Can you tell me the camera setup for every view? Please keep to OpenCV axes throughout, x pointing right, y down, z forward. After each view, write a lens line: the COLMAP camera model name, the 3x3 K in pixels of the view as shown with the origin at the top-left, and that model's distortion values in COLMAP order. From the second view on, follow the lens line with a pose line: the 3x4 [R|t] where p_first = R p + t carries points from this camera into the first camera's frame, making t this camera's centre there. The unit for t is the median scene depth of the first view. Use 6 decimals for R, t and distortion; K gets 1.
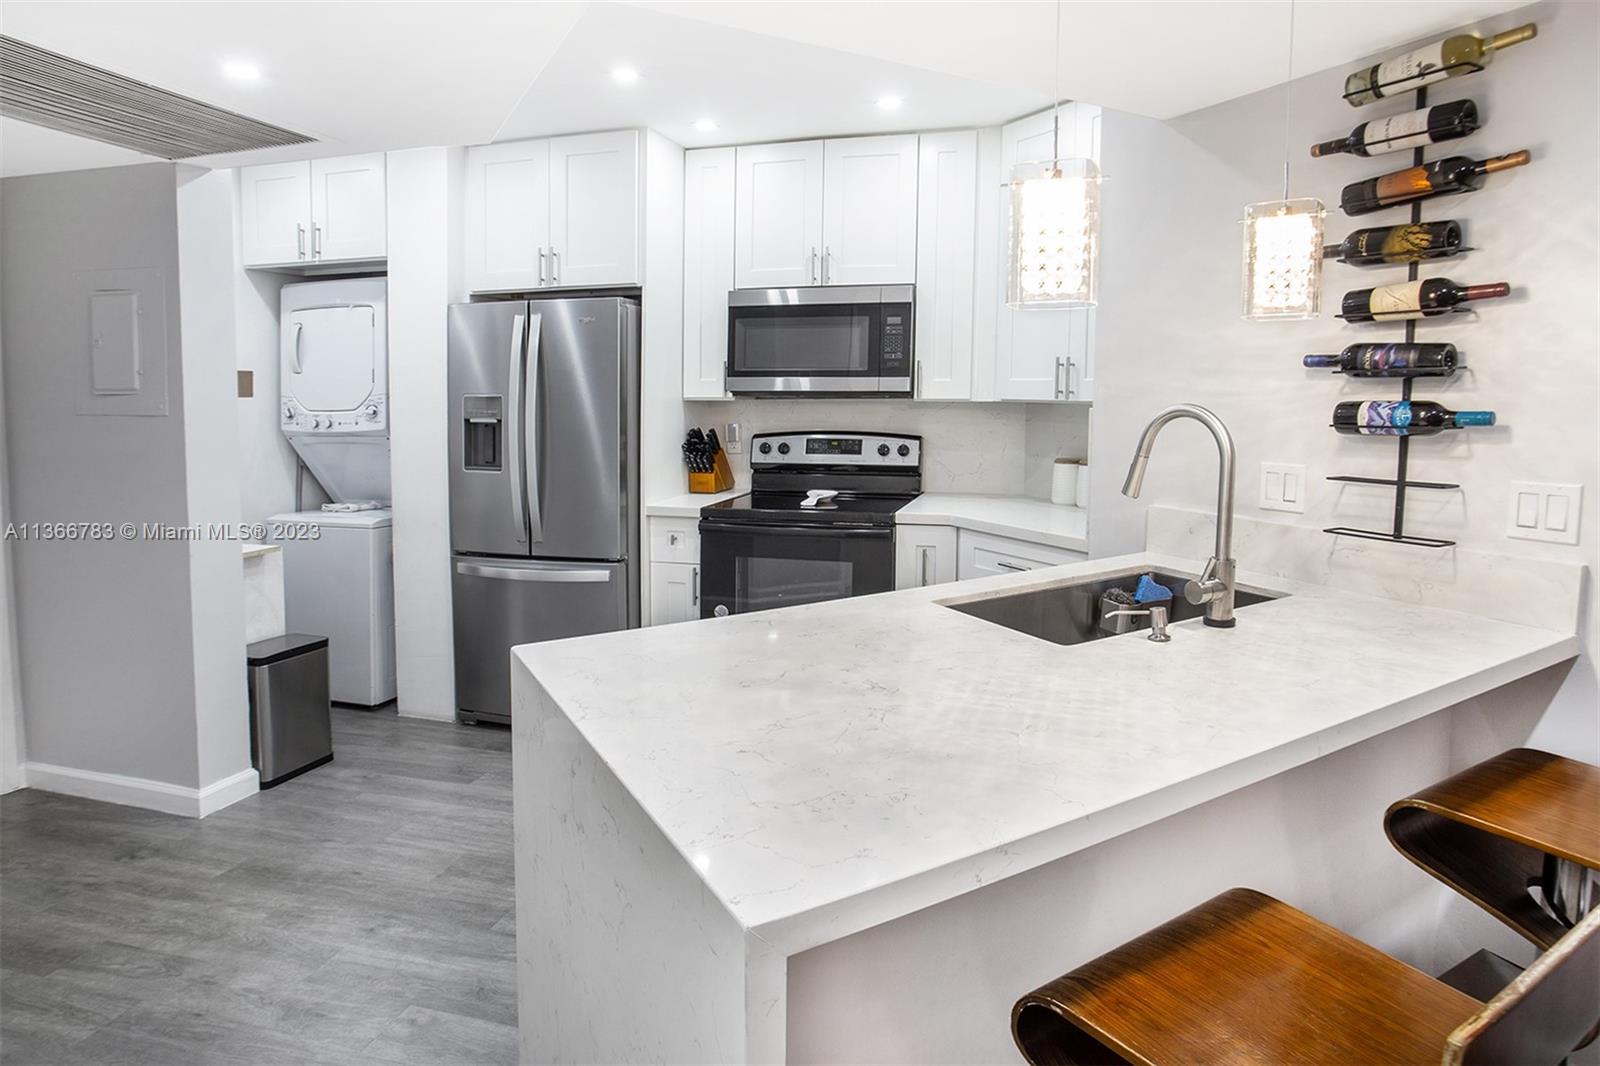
lens RADIAL K [[961.9, 0, 772.6], [0, 961.9, 491.5], [0, 0, 1]] dist [-0.046301, 0.023249]
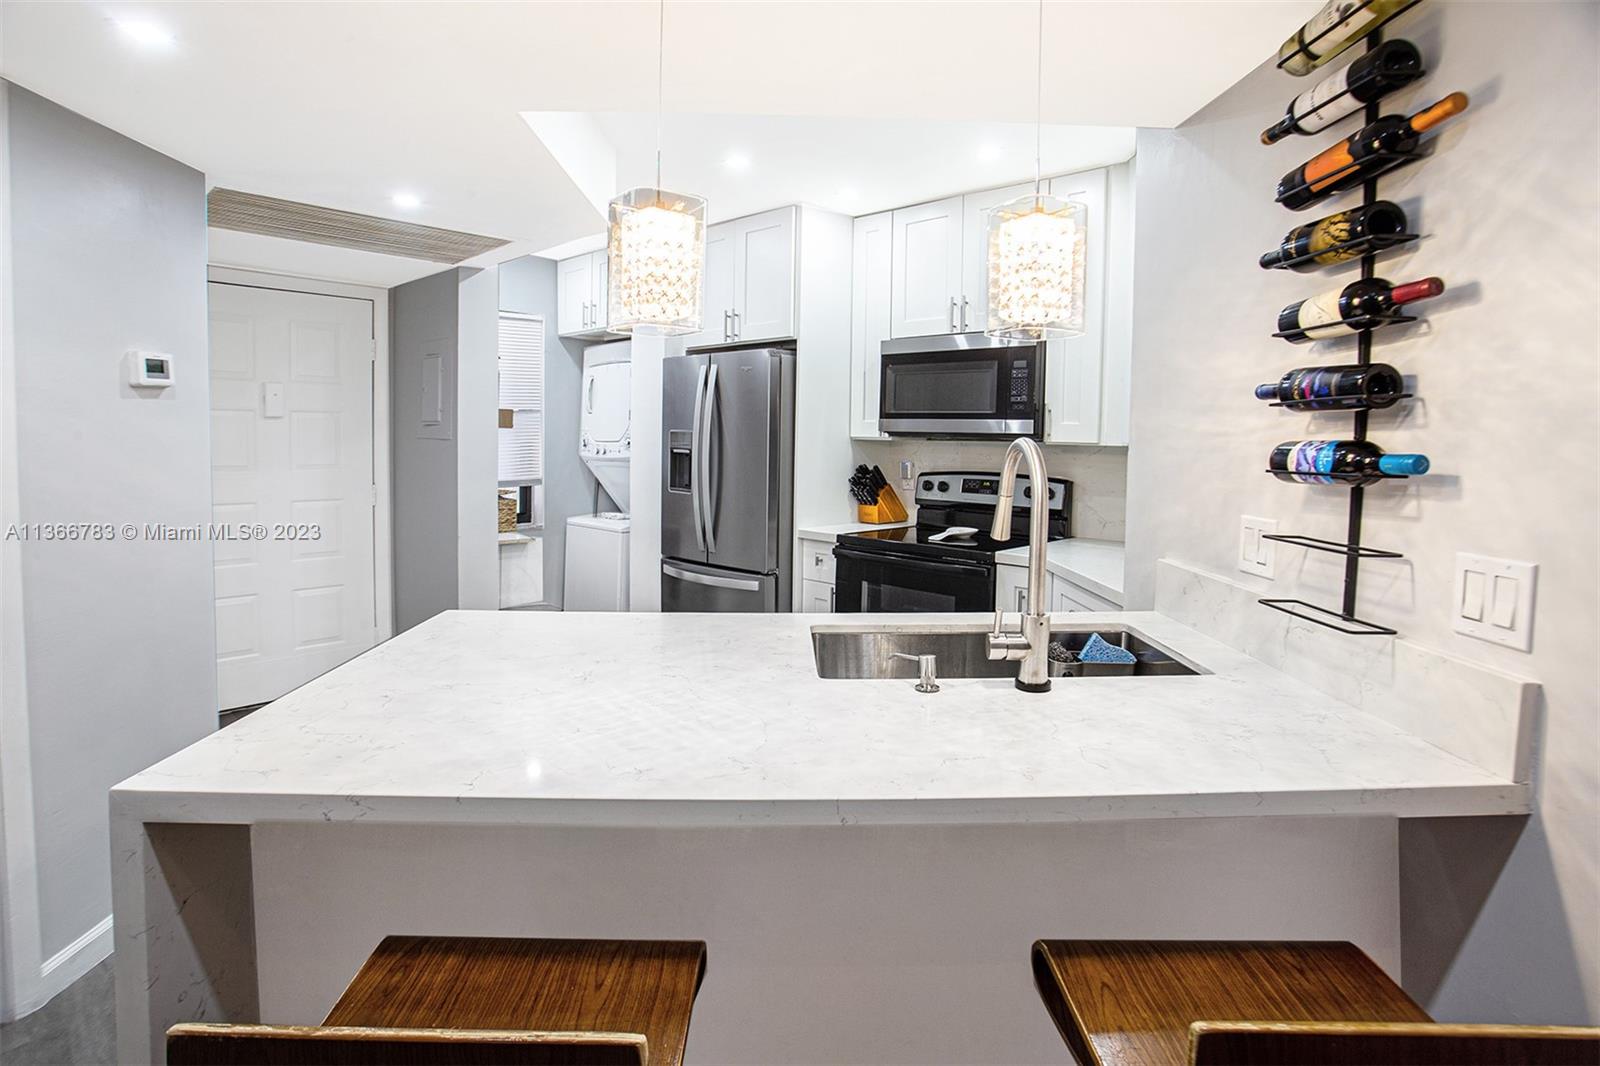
lens RADIAL K [[834.3, 0, 764.2], [0, 834.3, 498.8], [0, 0, 1]] dist [-0.030005, 0.000486]
pose [[0.876956, 0.053908, -0.477537, 0.328717], [-0.070068, 0.997413, -0.016080, -0.002802], [0.475434, 0.047561, 0.878465, 0.109444]]
